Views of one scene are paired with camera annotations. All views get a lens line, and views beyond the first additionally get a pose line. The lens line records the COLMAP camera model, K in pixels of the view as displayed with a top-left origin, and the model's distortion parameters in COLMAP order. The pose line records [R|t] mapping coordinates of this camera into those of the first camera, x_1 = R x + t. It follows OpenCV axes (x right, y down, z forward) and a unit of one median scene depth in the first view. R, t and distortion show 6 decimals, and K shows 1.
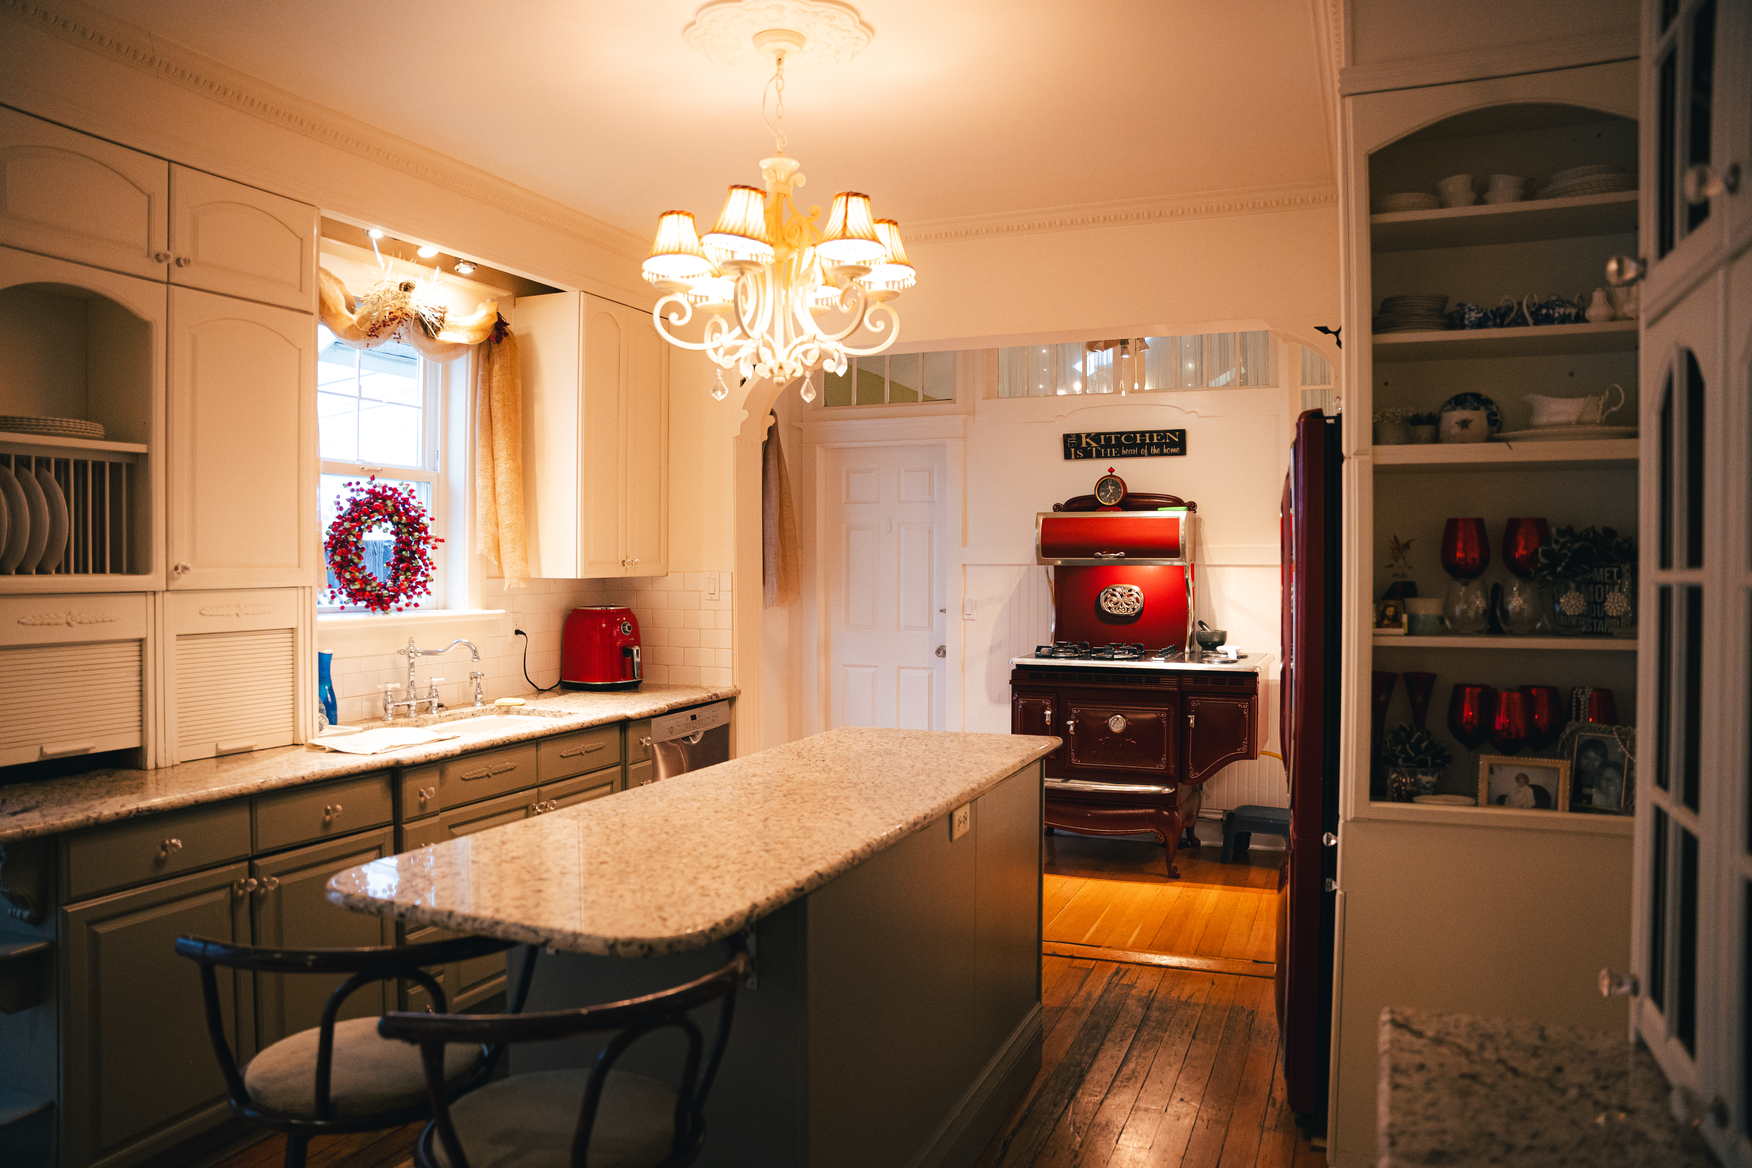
lens RADIAL K [[1217.5, 0, 876.0], [0, 1217.5, 584.0], [0, 0, 1]] dist [-0.107872, 0.000762]
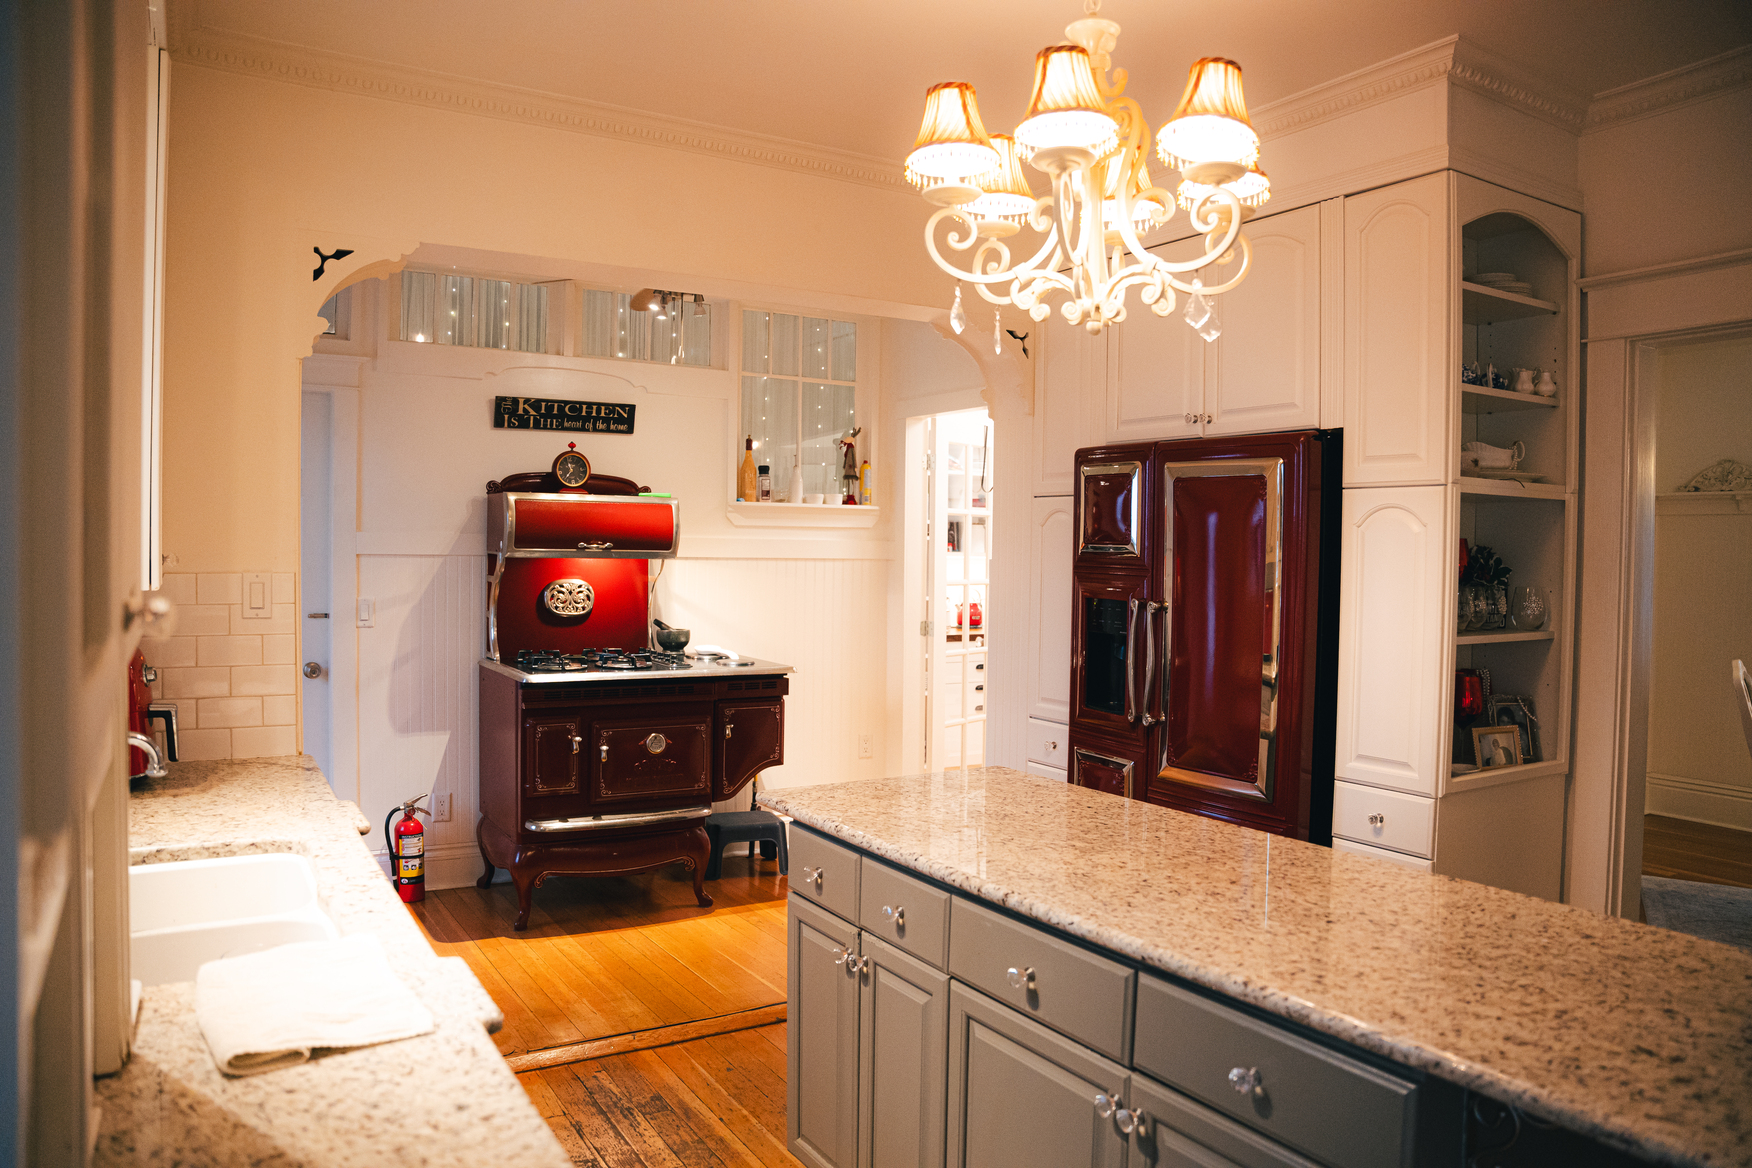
lens RADIAL K [[1312.5, 0, 876.0], [0, 1312.5, 584.0], [0, 0, 1]] dist [-0.041313, -0.000336]
pose [[0.625890, -0.012280, 0.779815, -0.383497], [-0.000612, 0.999868, 0.016237, -0.011829], [-0.779911, -0.010640, 0.625799, 0.254479]]
